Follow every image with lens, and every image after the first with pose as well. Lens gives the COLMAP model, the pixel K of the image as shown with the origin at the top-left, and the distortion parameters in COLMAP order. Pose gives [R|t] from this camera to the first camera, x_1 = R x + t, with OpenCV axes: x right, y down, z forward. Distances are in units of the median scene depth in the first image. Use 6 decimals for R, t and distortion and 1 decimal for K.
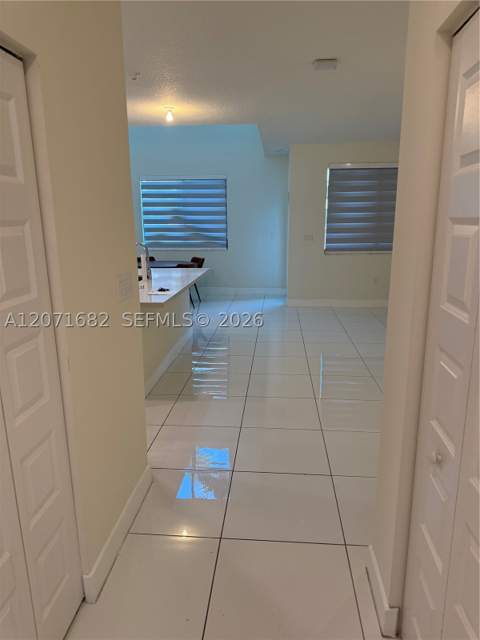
lens RADIAL K [[452.8, 0, 246.6], [0, 452.8, 320.8], [0, 0, 1]] dist [0.060765, -0.085743]
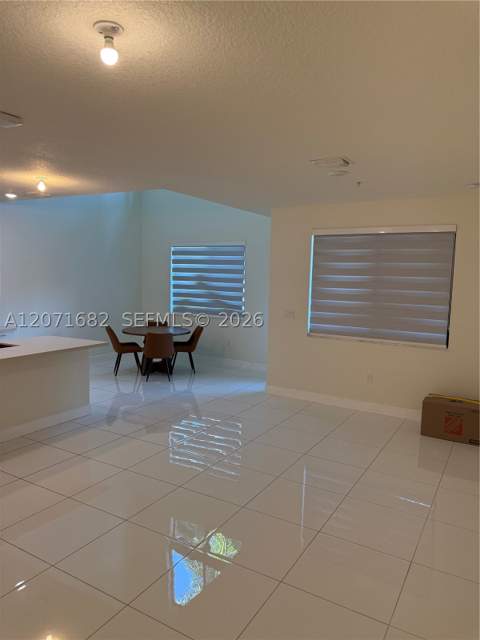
lens RADIAL K [[452.8, 0, 246.6], [0, 452.8, 320.8], [0, 0, 1]] dist [0.060765, -0.085743]
pose [[0.897057, 0.079138, -0.434771, 0.385544], [-0.135678, 0.985639, -0.100534, -0.068821], [0.420572, 0.149173, 0.894912, 0.198676]]
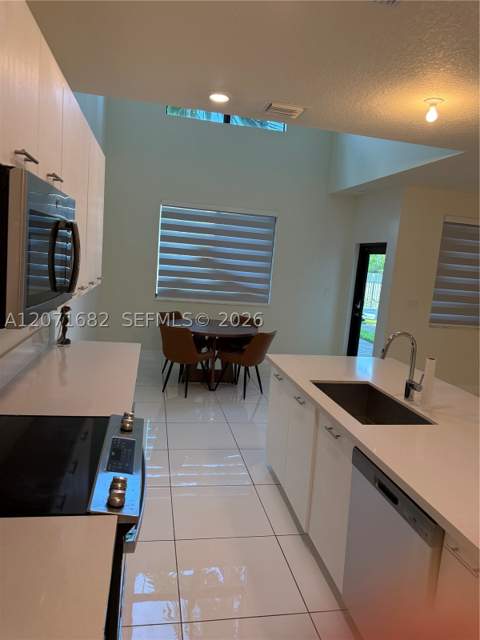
lens RADIAL K [[452.8, 0, 246.6], [0, 452.8, 320.8], [0, 0, 1]] dist [0.060765, -0.085743]
pose [[0.957686, 0.053370, 0.282824, -0.310880], [-0.030997, 0.996067, -0.083002, -0.072450], [-0.286141, 0.070723, 0.955574, 0.299164]]
